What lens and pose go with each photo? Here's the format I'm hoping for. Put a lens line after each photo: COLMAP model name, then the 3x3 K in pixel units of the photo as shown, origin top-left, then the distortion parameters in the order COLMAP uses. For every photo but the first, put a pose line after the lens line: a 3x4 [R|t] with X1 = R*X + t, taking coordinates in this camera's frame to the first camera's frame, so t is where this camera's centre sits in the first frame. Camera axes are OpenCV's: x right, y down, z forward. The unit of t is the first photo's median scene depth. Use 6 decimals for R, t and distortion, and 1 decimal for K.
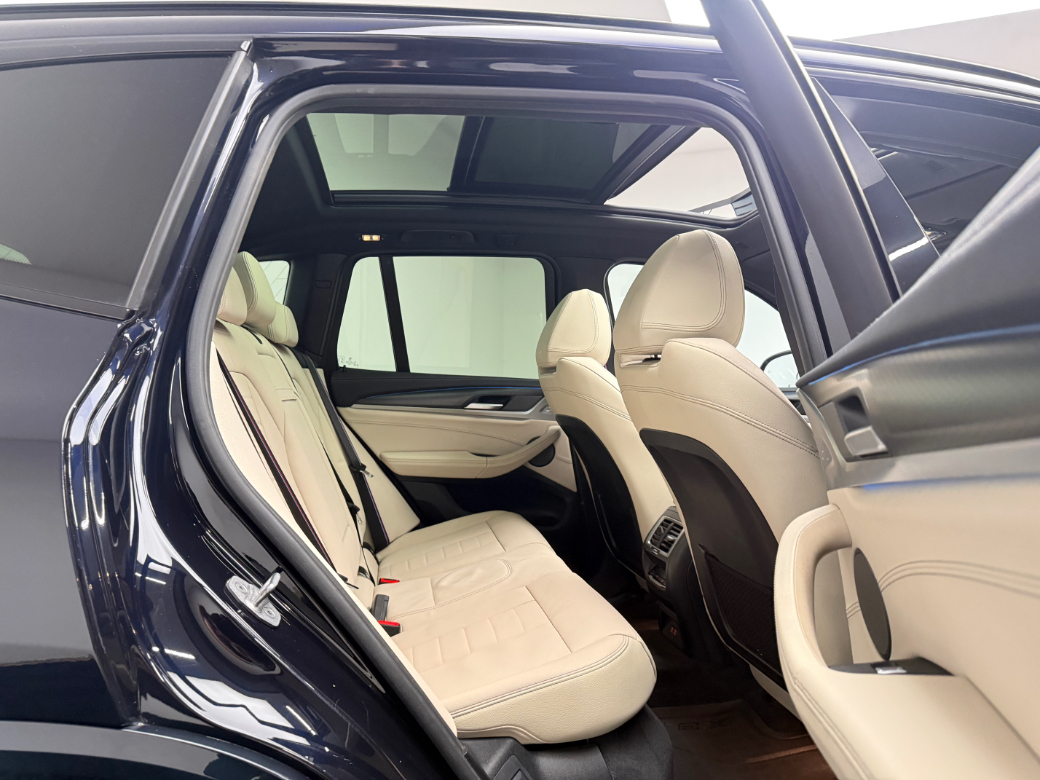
lens RADIAL K [[724.8, 0, 520.0], [0, 724.8, 390.0], [0, 0, 1]] dist [0.087779, -0.114813]
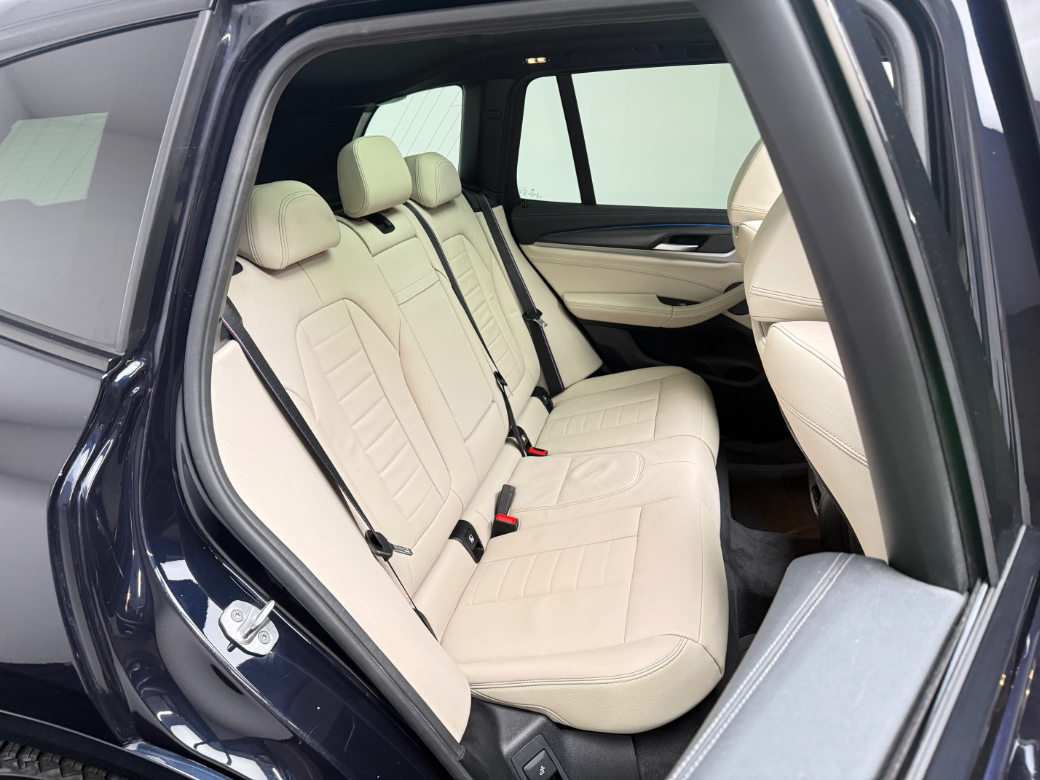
lens RADIAL K [[724.8, 0, 520.0], [0, 724.8, 390.0], [0, 0, 1]] dist [0.087779, -0.114813]
pose [[0.923760, 0.115364, -0.365183, 0.127693], [0.024940, 0.933404, 0.357959, -0.146691], [0.382159, -0.339776, 0.859364, 0.115544]]
